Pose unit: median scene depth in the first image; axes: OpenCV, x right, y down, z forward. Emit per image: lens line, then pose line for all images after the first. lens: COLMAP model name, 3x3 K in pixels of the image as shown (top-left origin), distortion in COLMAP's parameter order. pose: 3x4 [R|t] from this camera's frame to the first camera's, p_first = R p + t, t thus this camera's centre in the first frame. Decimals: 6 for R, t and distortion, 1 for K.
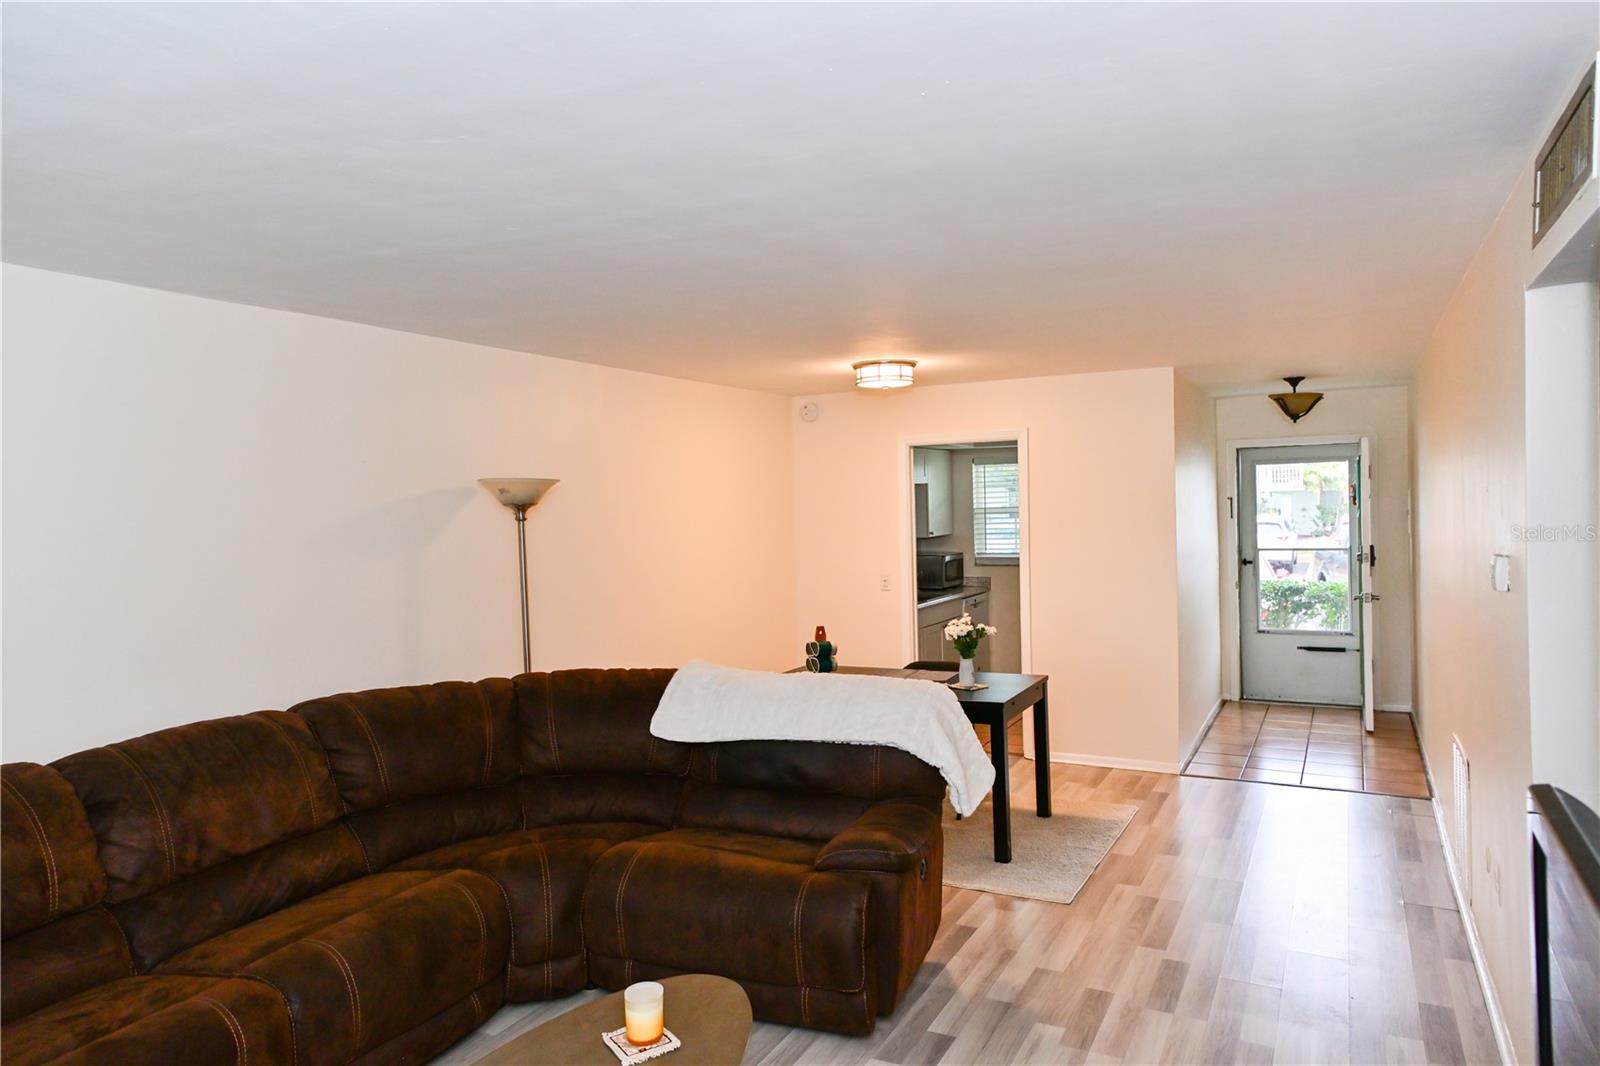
lens RADIAL K [[1066.8, 0, 797.4], [0, 1066.8, 528.4], [0, 0, 1]] dist [0.033027, 0.000516]
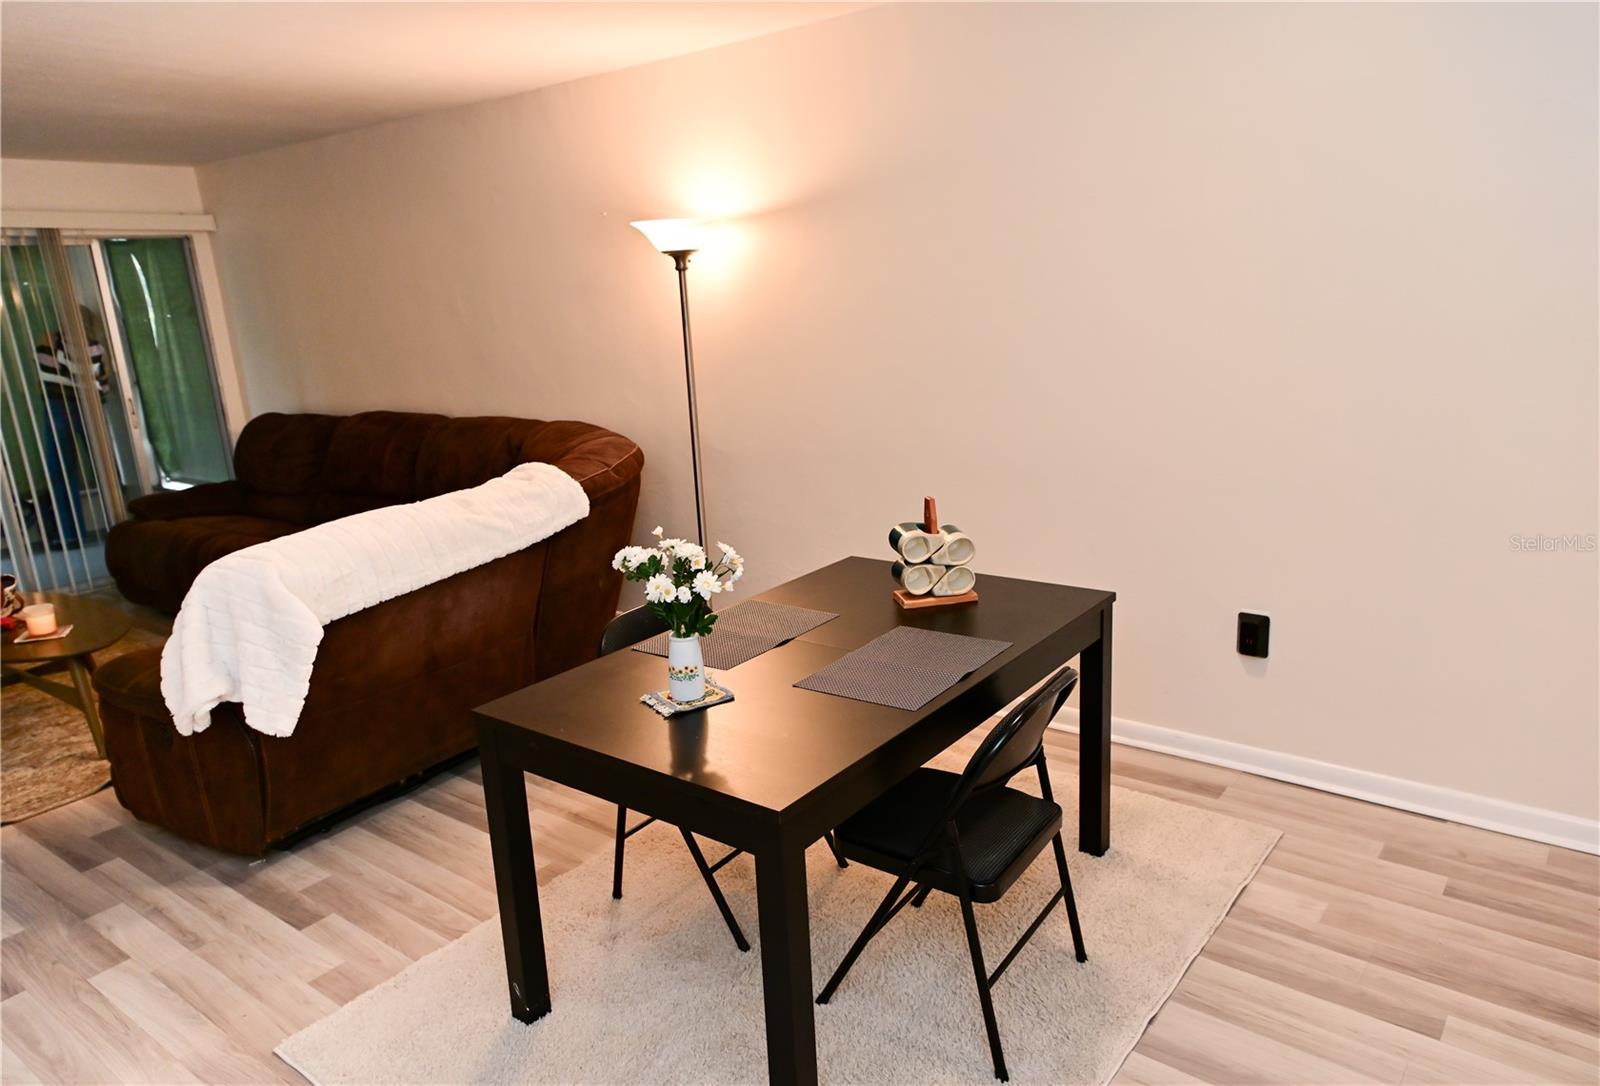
lens RADIAL K [[1068.7, 0, 802.3], [0, 1068.7, 542.7], [0, 0, 1]] dist [0.031215, 0.001602]
pose [[-0.178903, 0.271176, -0.945758, 0.749778], [0.036668, 0.962436, 0.269022, -0.031021], [0.983183, 0.013450, -0.182126, 1.569760]]
